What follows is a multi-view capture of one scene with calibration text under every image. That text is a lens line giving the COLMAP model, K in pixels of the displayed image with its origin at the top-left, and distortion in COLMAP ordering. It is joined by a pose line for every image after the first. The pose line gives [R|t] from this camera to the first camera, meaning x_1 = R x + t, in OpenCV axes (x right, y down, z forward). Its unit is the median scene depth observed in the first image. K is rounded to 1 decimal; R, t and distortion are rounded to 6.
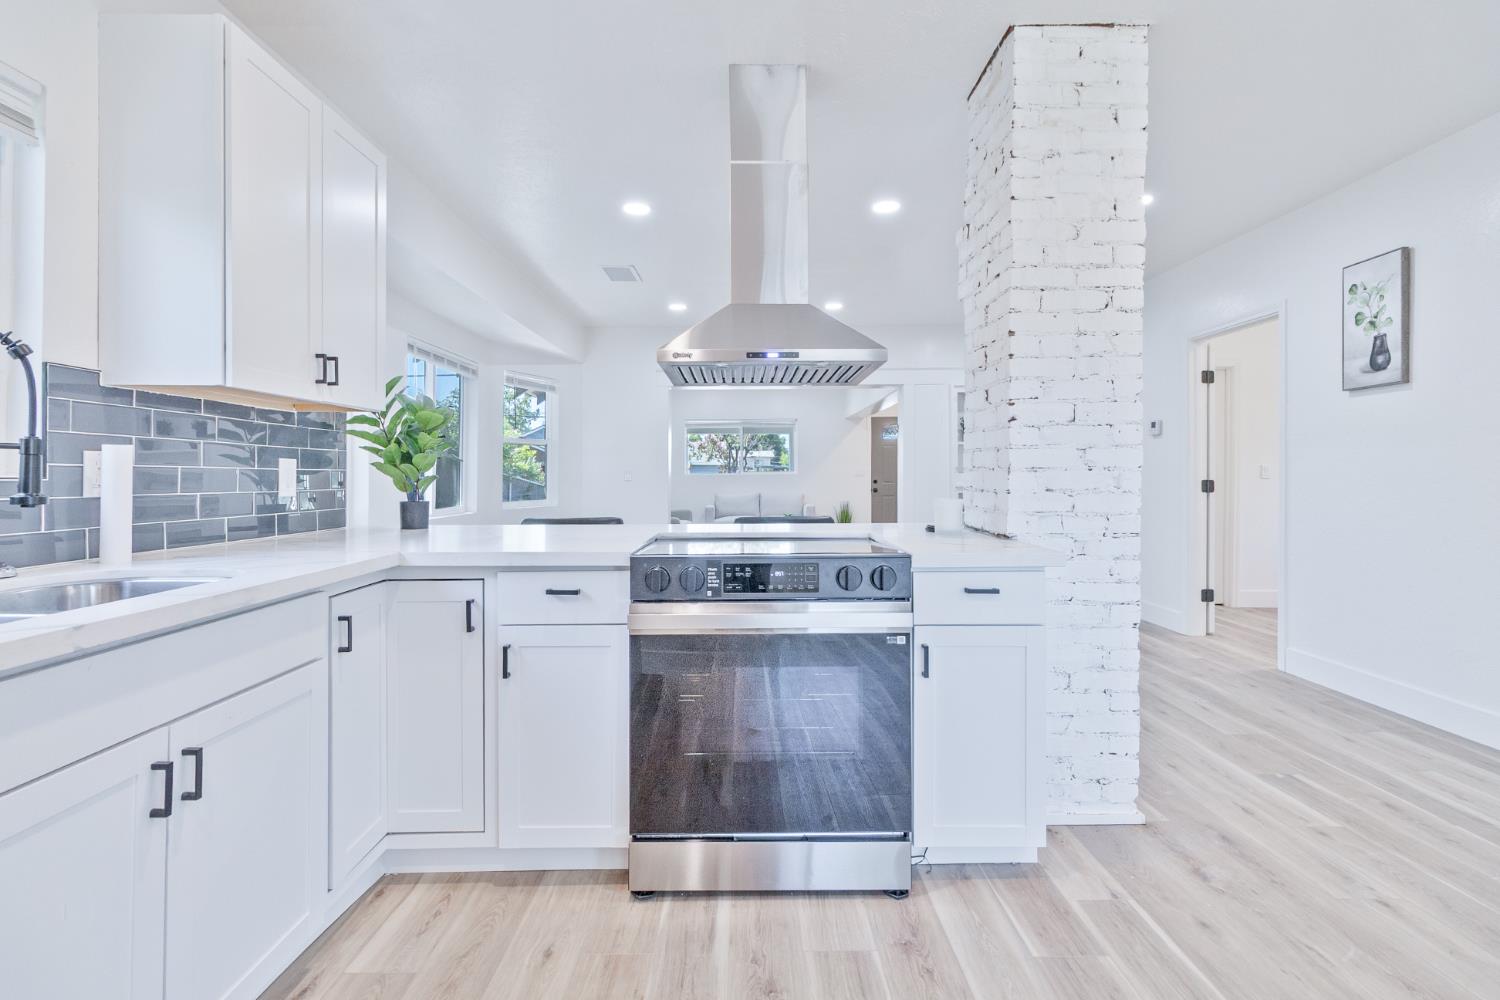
lens RADIAL K [[697.9, 0, 747.4], [0, 697.9, 471.6], [0, 0, 1]] dist [-0.000202, -0.000426]
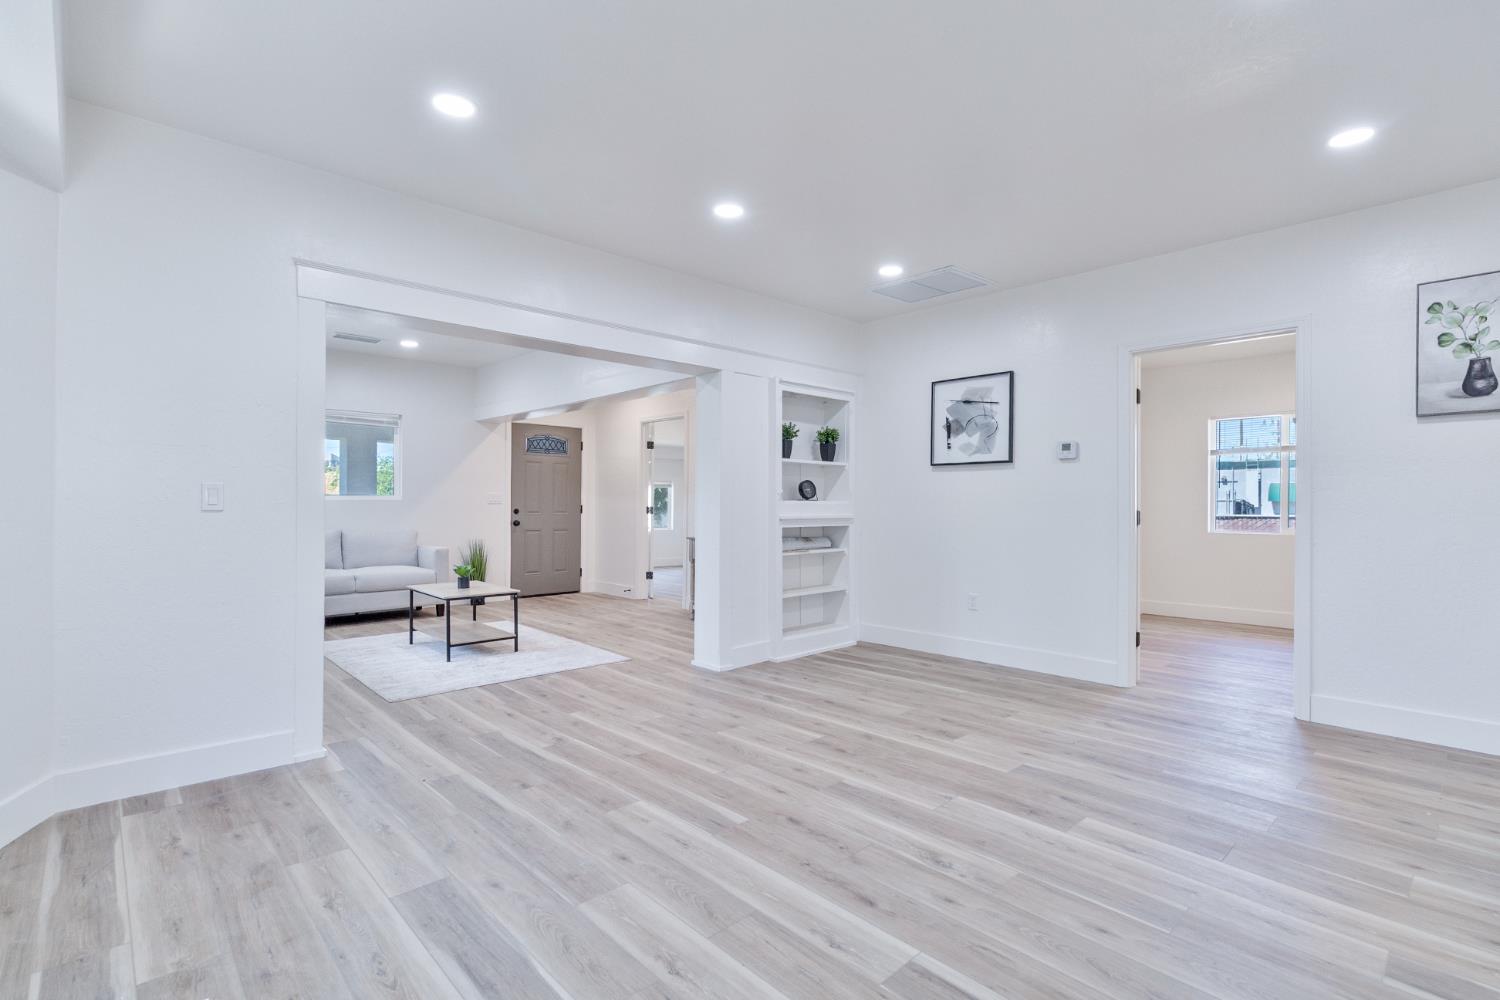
lens RADIAL K [[700.3, 0, 755.1], [0, 700.3, 505.1], [0, 0, 1]] dist [0.002424, -0.000569]
pose [[0.726185, 0.004817, 0.687483, -0.672294], [-0.009630, 0.999949, 0.003165, 0.013697], [-0.687432, -0.008919, 0.726194, 1.439013]]
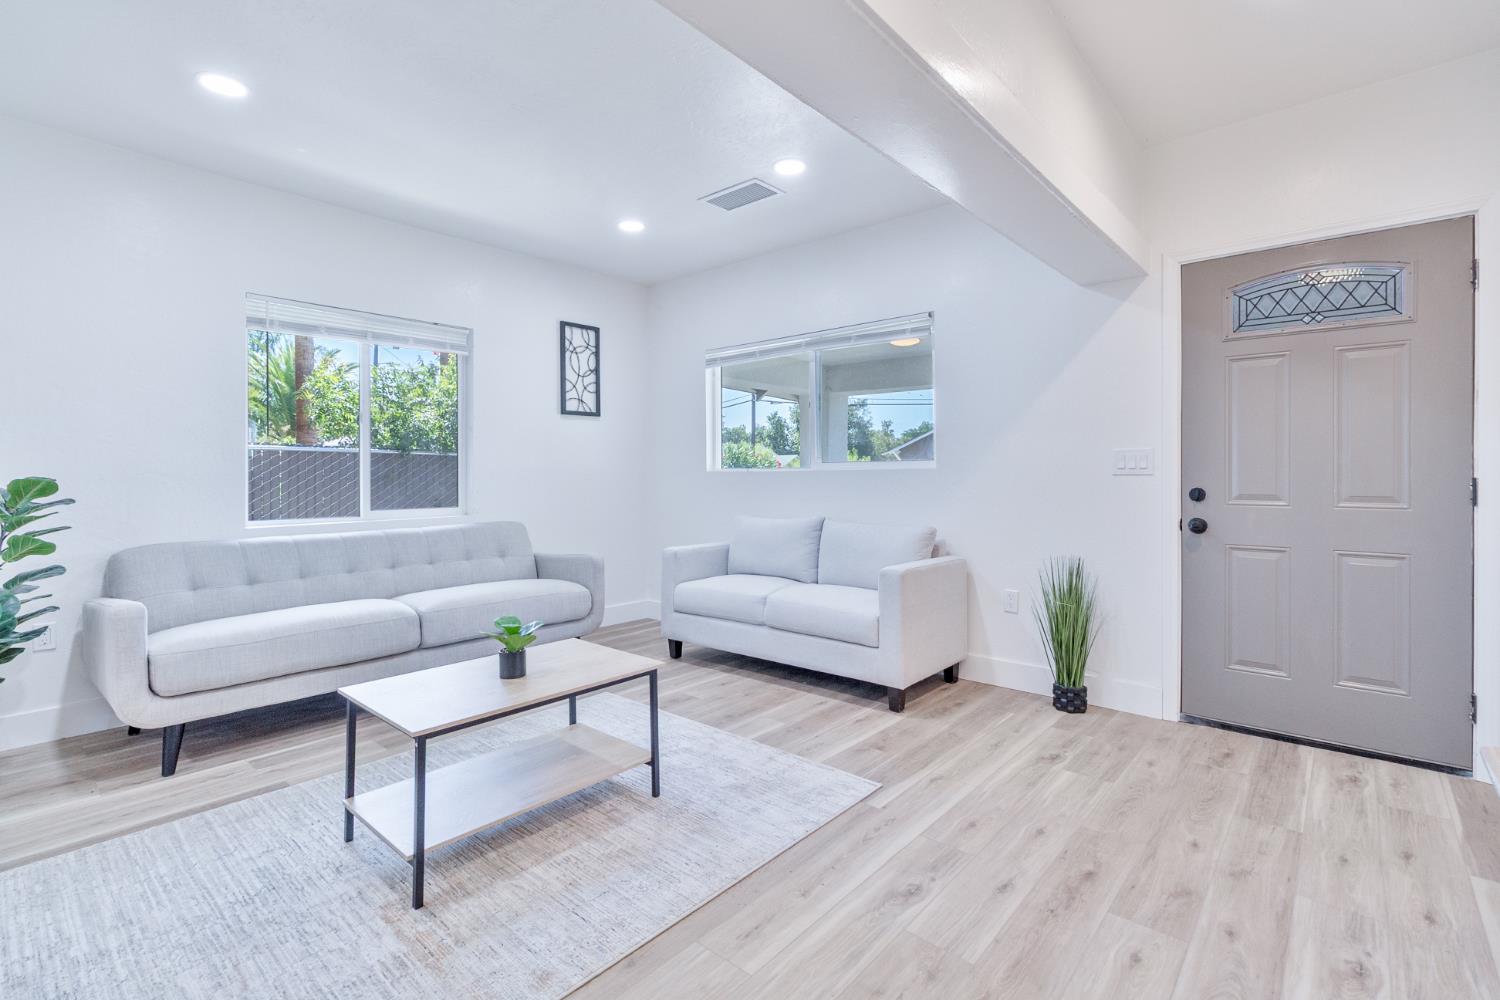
lens RADIAL K [[687.9, 0, 751.4], [0, 687.9, 475.8], [0, 0, 1]] dist [-0.001684, -0.000331]
pose [[0.753448, 0.002704, -0.657502, 1.109945], [0.003930, 0.999955, 0.008616, 0.017371], [0.657496, -0.009076, 0.753404, 3.287683]]
